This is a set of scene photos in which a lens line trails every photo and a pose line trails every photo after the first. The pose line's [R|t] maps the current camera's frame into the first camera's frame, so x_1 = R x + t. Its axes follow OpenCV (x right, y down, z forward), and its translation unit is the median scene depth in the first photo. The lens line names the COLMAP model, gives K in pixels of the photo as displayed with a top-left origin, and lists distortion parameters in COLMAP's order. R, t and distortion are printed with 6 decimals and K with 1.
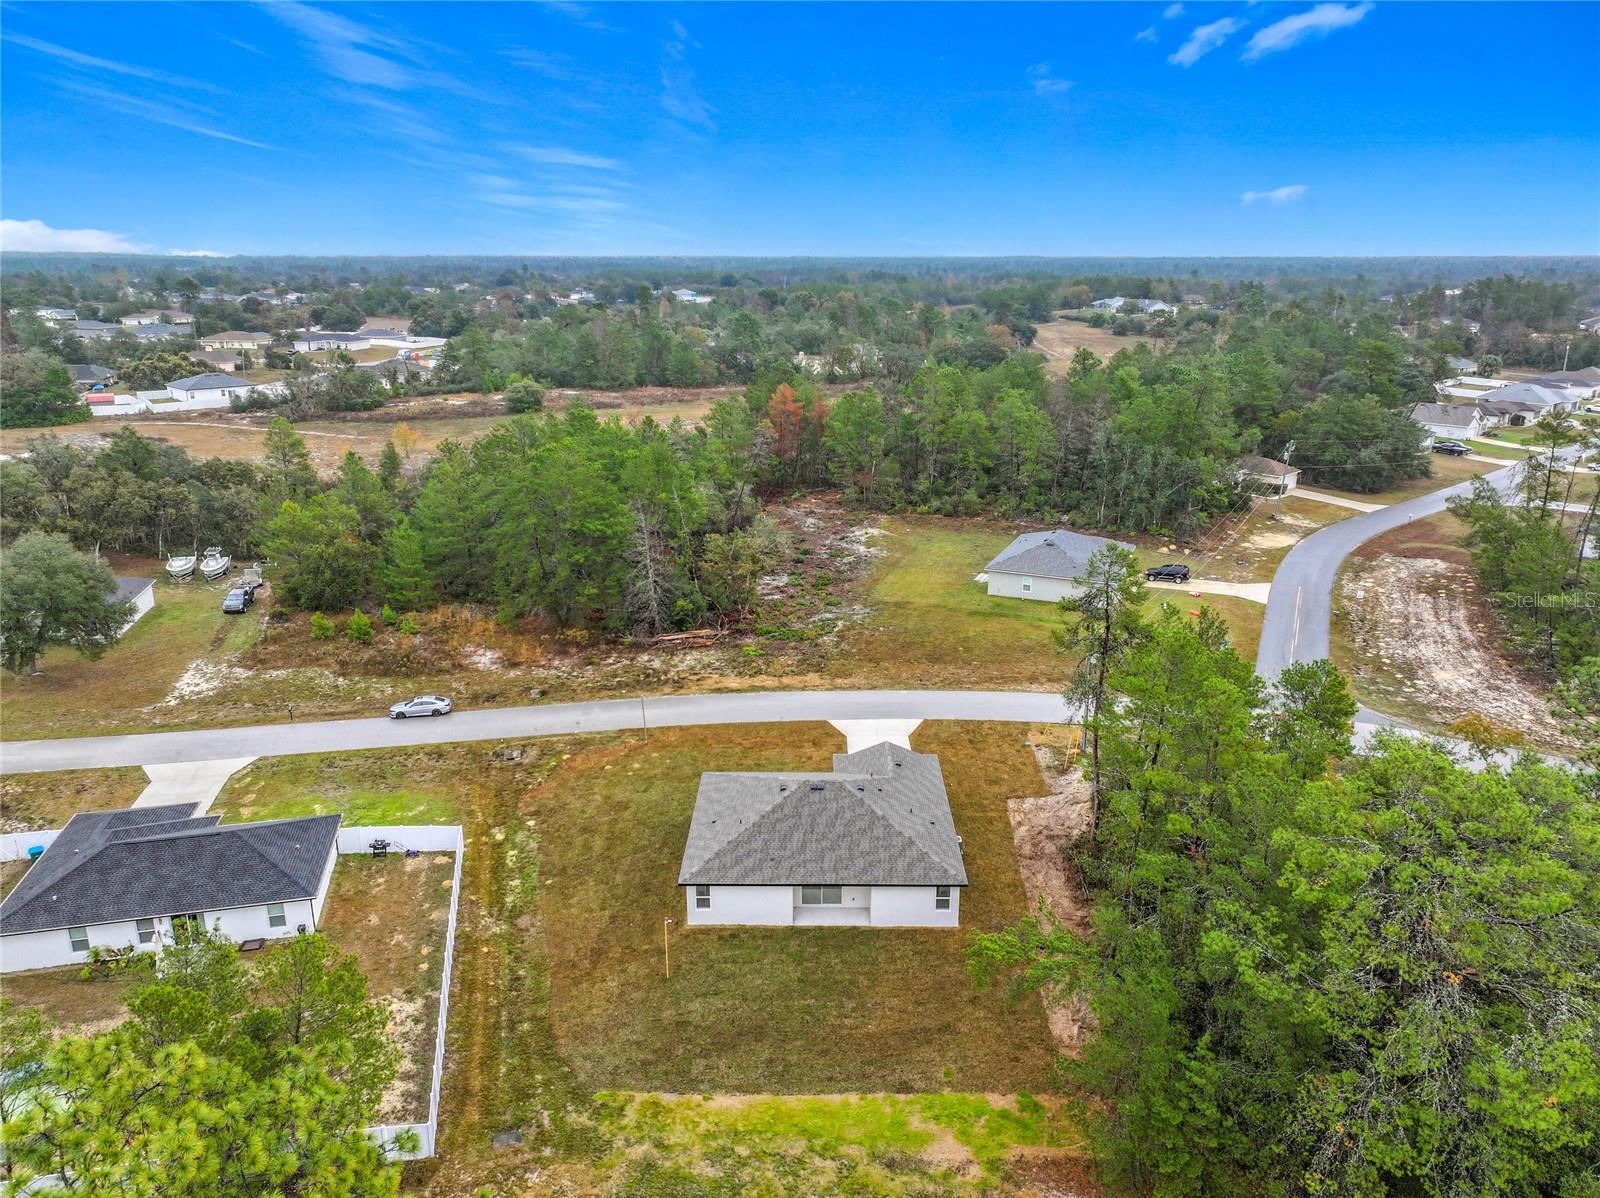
lens RADIAL K [[1080.9, 0, 804.4], [0, 1080.9, 537.6], [0, 0, 1]] dist [0.002885, 0.005223]
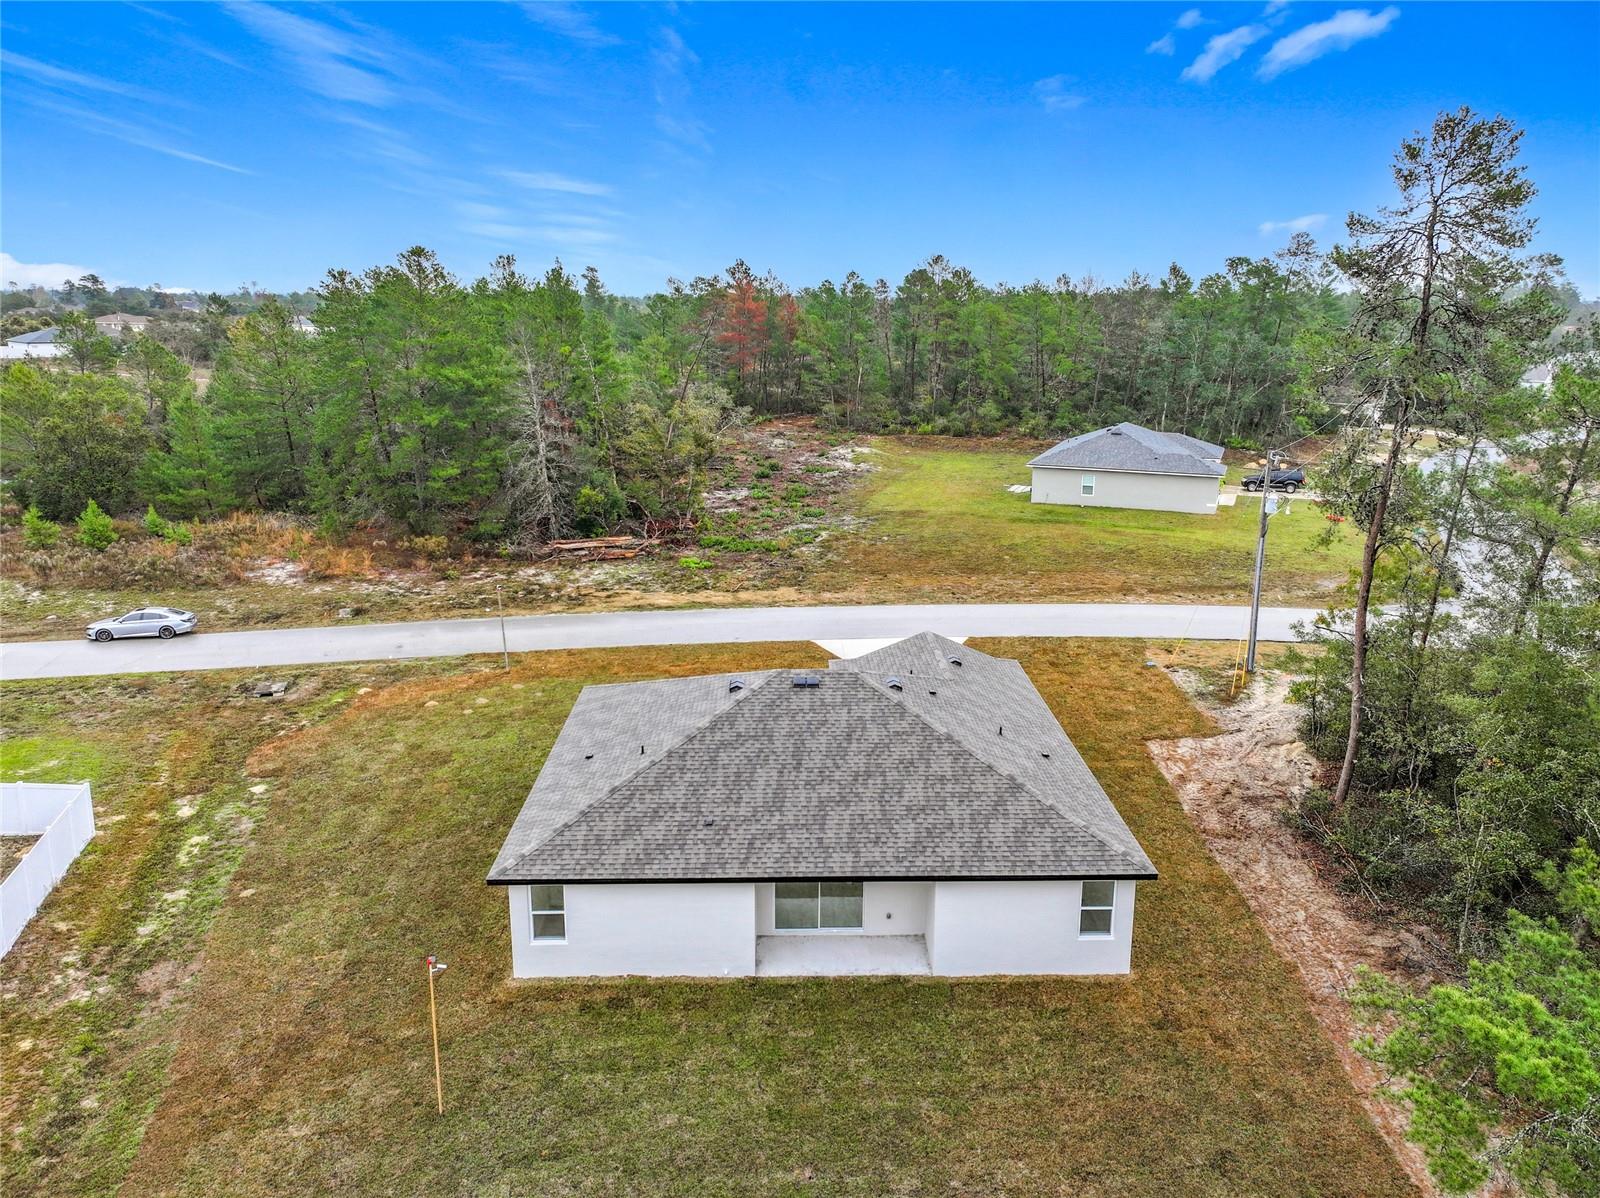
lens RADIAL K [[1136.9, 0, 804.1], [0, 1136.9, 502.0], [0, 0, 1]] dist [-0.000073, 0.003846]
pose [[0.999470, 0.000107, 0.032560, -0.004261], [0.001887, 0.998124, -0.061200, 0.142874], [-0.032506, 0.061229, 0.997594, 0.386609]]
